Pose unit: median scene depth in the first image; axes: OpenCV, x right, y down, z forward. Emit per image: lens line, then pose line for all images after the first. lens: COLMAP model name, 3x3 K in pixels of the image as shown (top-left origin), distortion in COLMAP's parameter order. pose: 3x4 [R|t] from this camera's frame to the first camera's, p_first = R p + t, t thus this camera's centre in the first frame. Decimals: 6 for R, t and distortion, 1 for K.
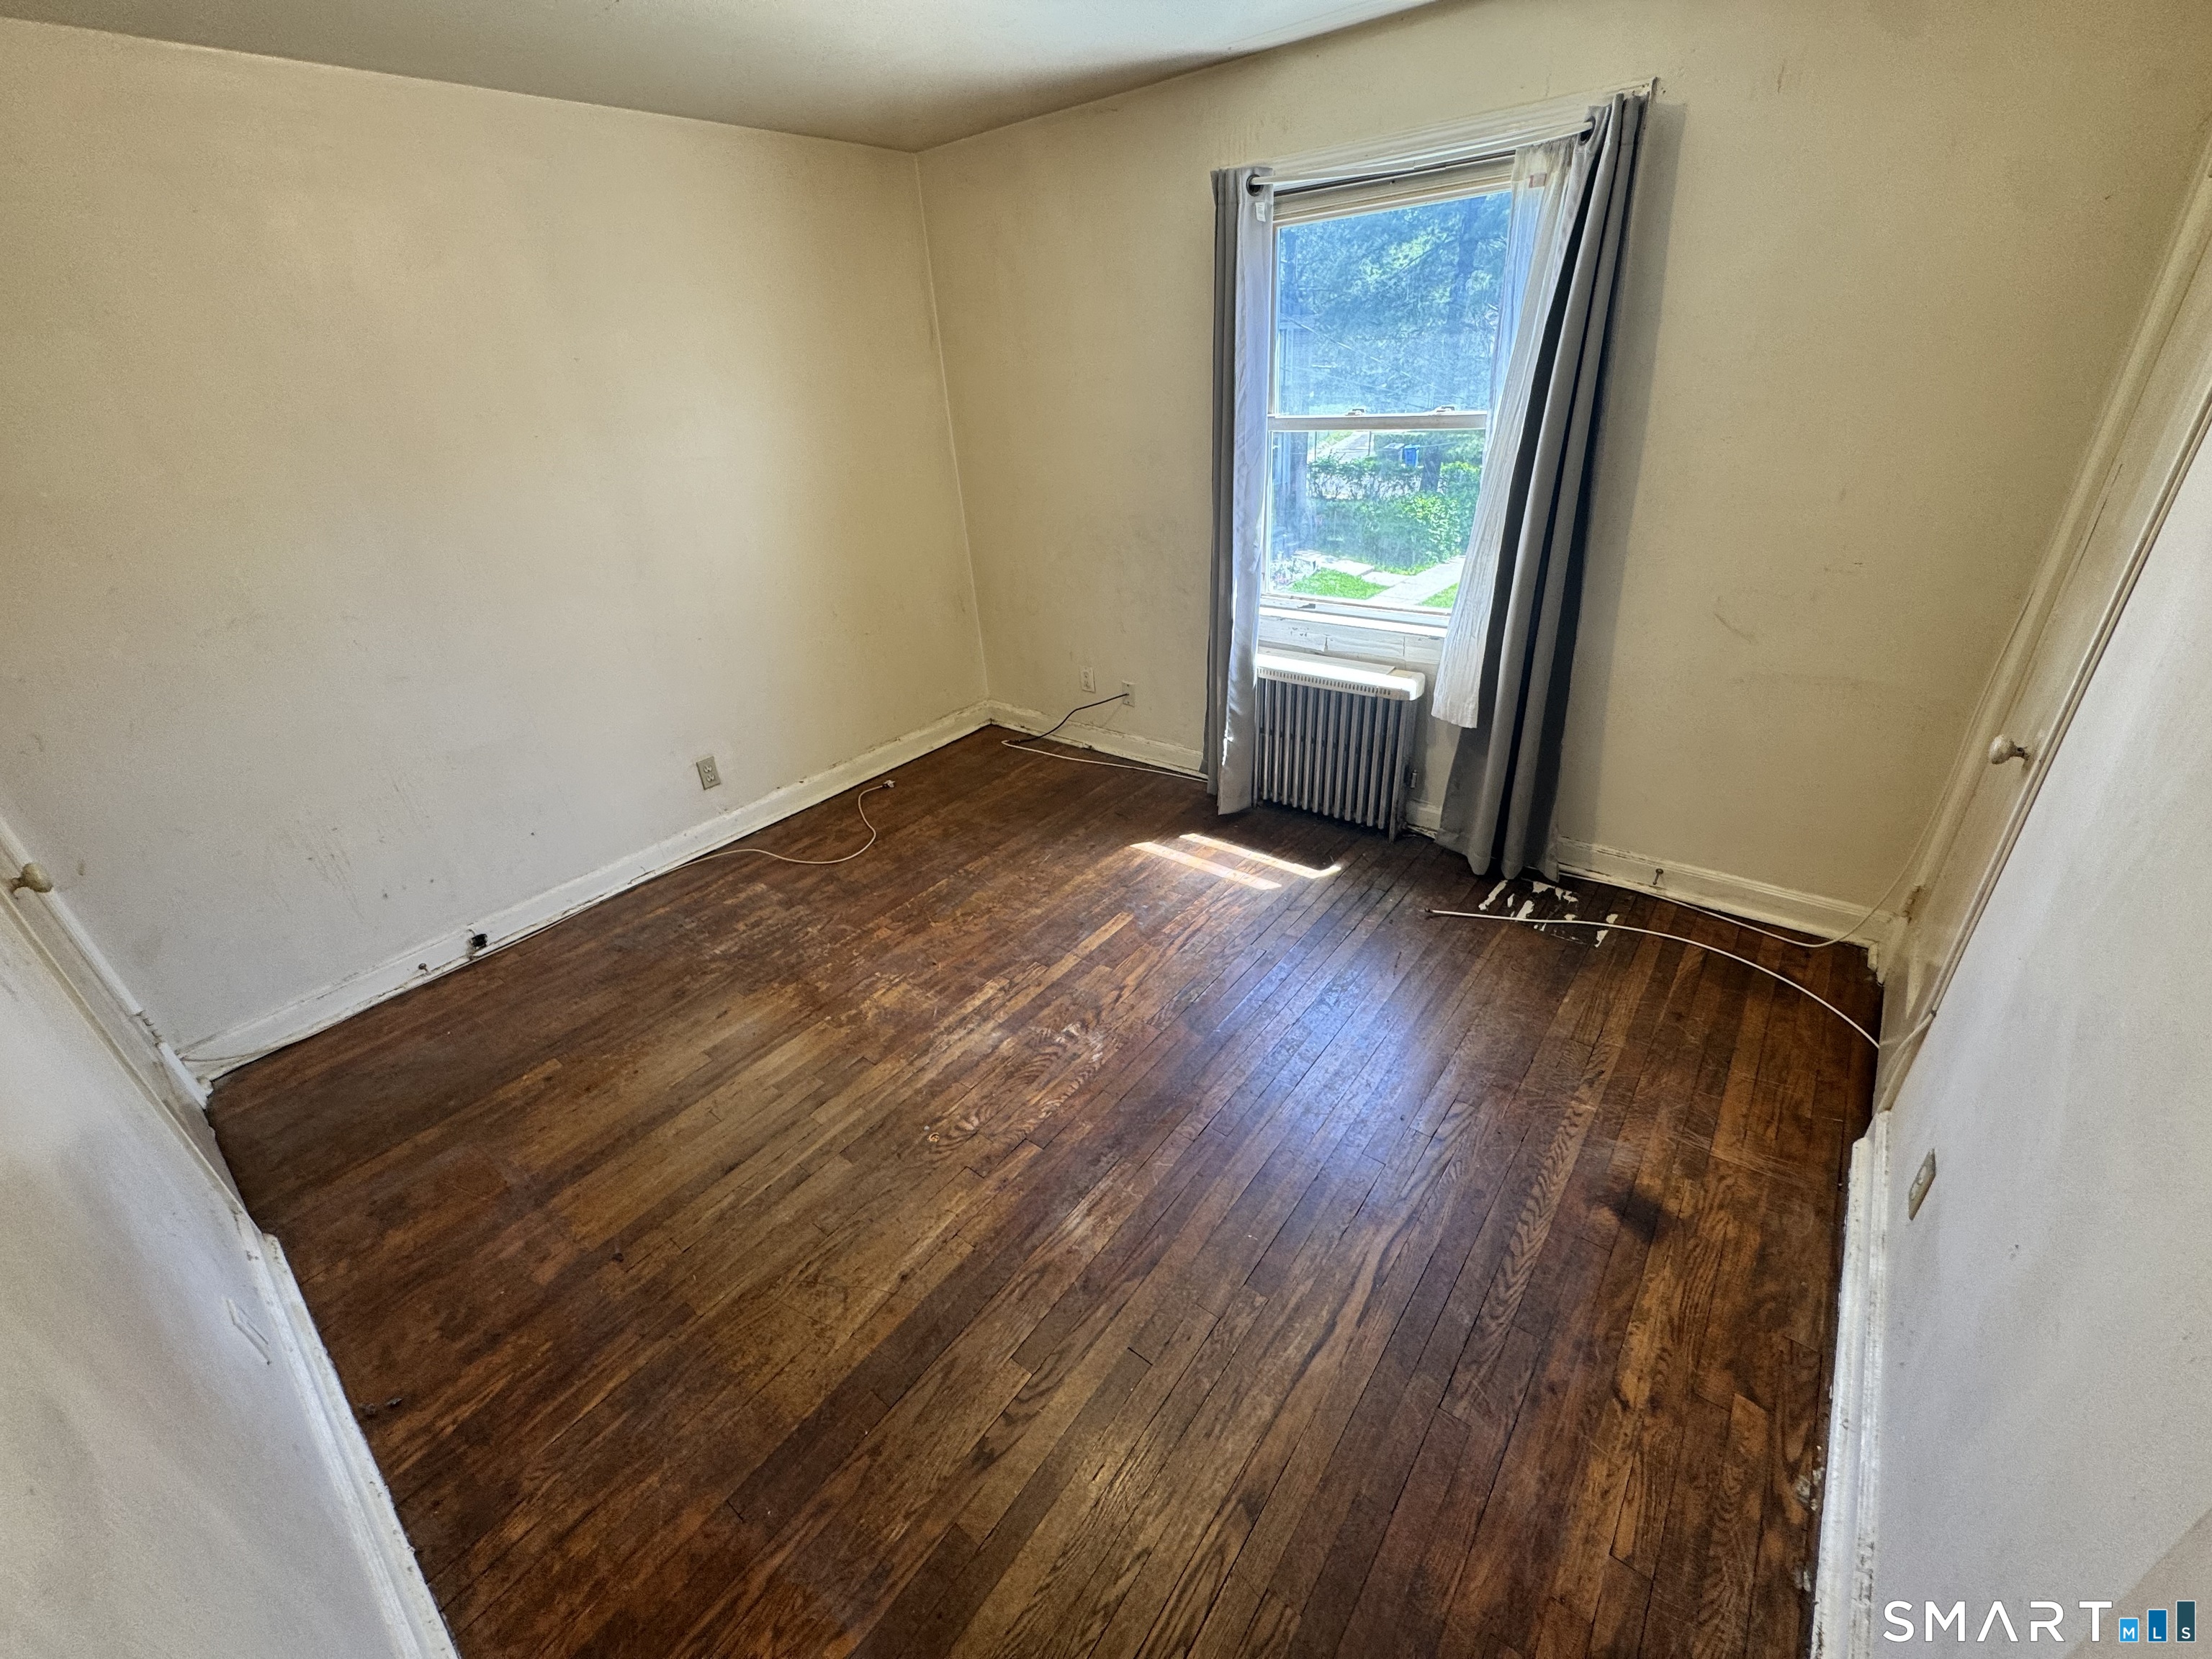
lens RADIAL K [[883.4, 0, 1106.0], [0, 883.4, 829.5], [0, 0, 1]] dist [-0.003111, -0.000002]
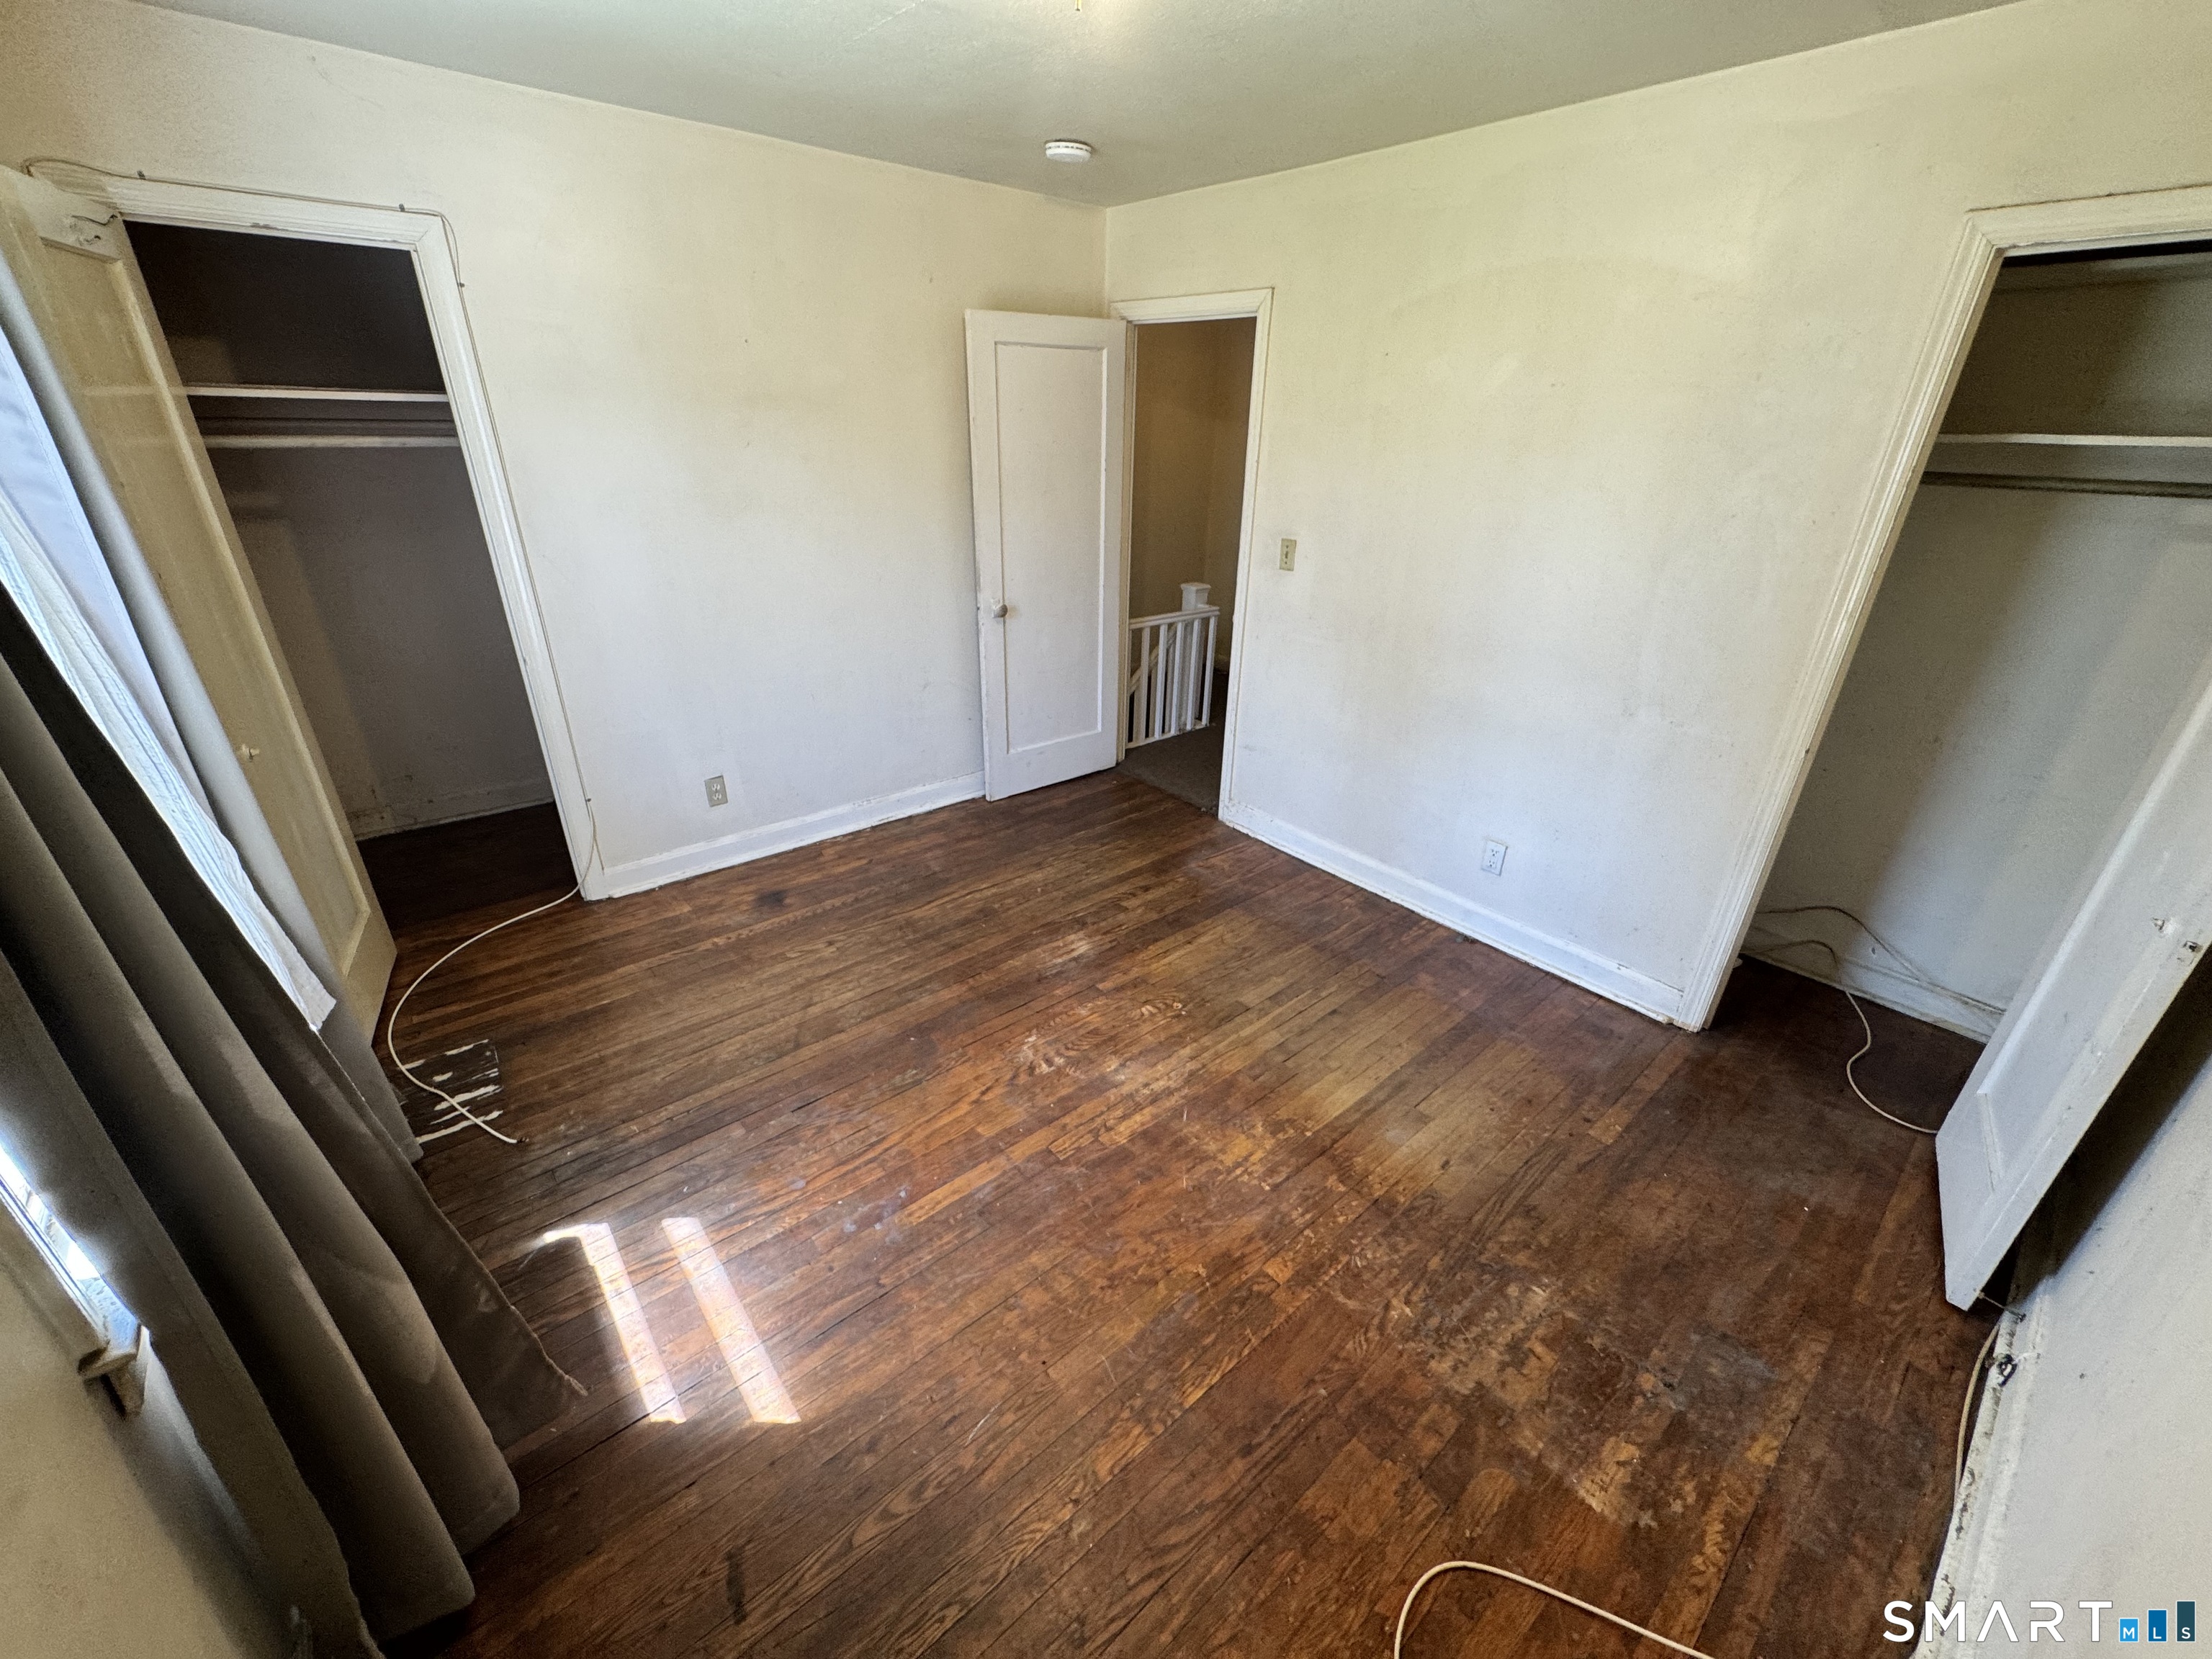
lens RADIAL K [[883.4, 0, 1106.0], [0, 883.4, 829.5], [0, 0, 1]] dist [-0.003111, -0.000002]
pose [[-0.981045, -0.043024, 0.188942, -0.276574], [0.124595, 0.606723, 0.785088, -0.694623], [-0.148413, 0.793748, -0.589862, 1.336312]]
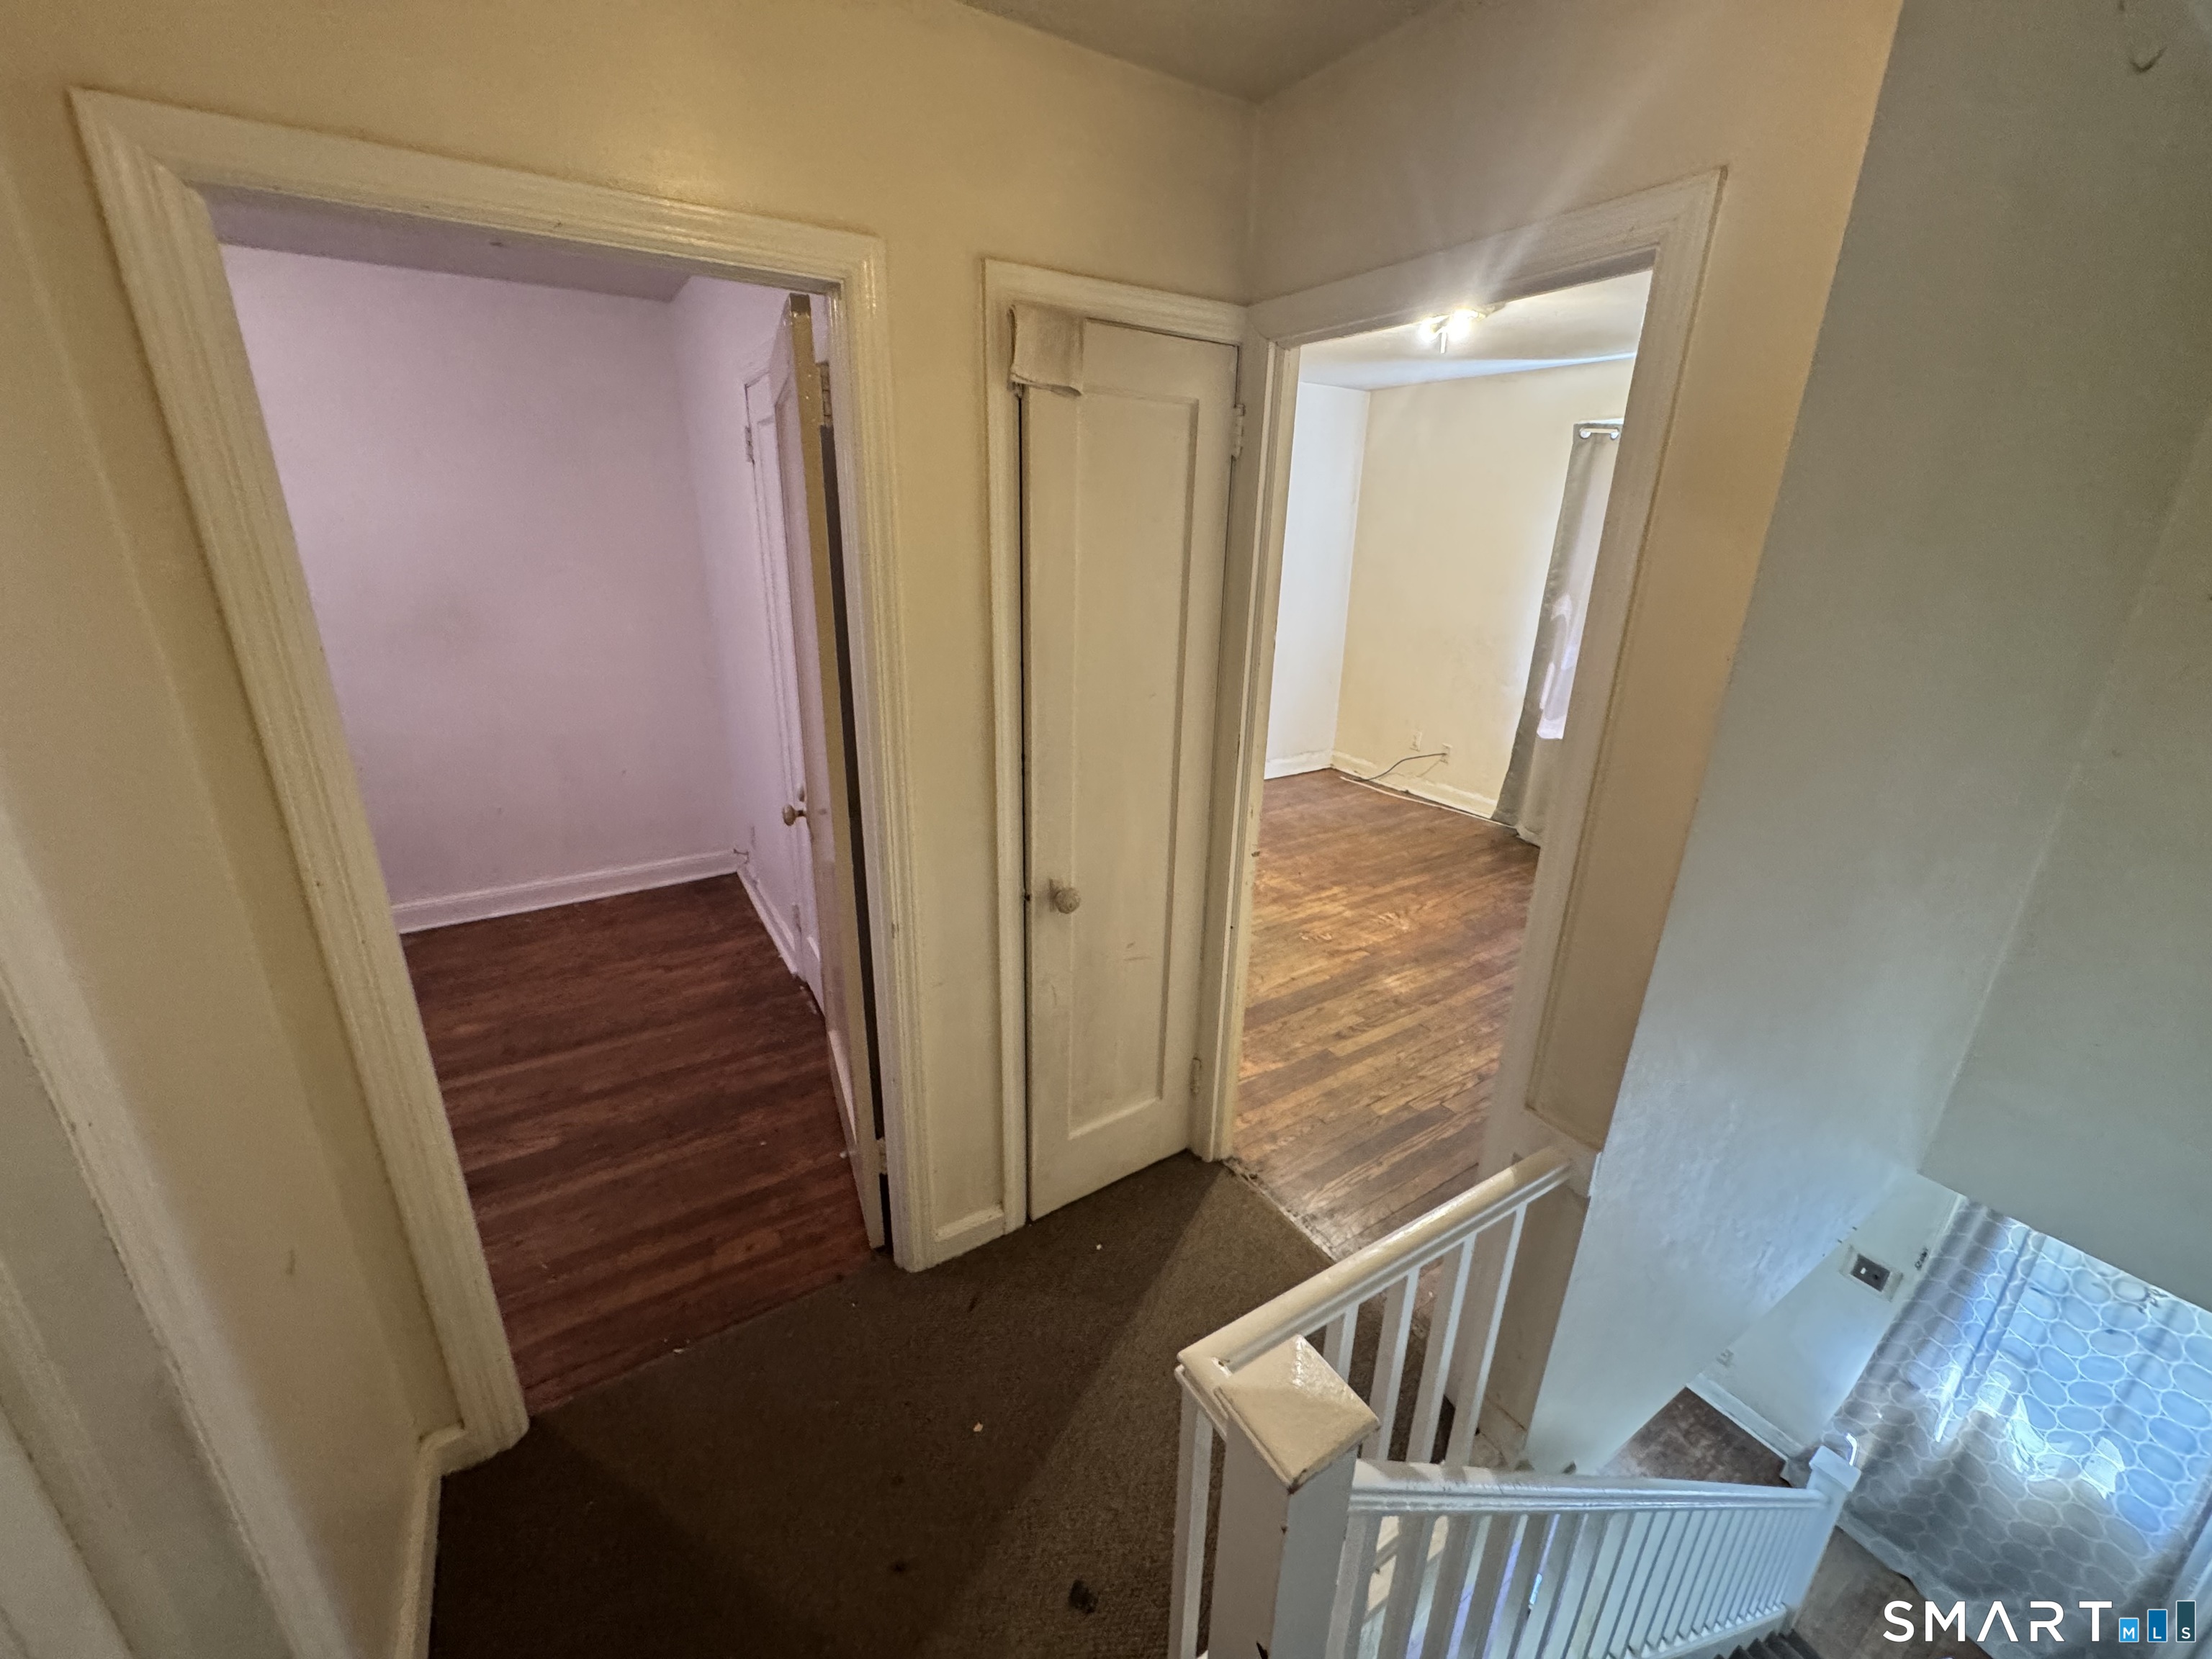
lens RADIAL K [[883.4, 0, 1106.0], [0, 883.4, 829.5], [0, 0, 1]] dist [-0.003111, -0.000002]
pose [[0.939980, 0.189198, -0.283975, -0.094476], [-0.227185, 0.967943, -0.107110, 0.357288], [0.254607, 0.165197, 0.952830, -0.668820]]
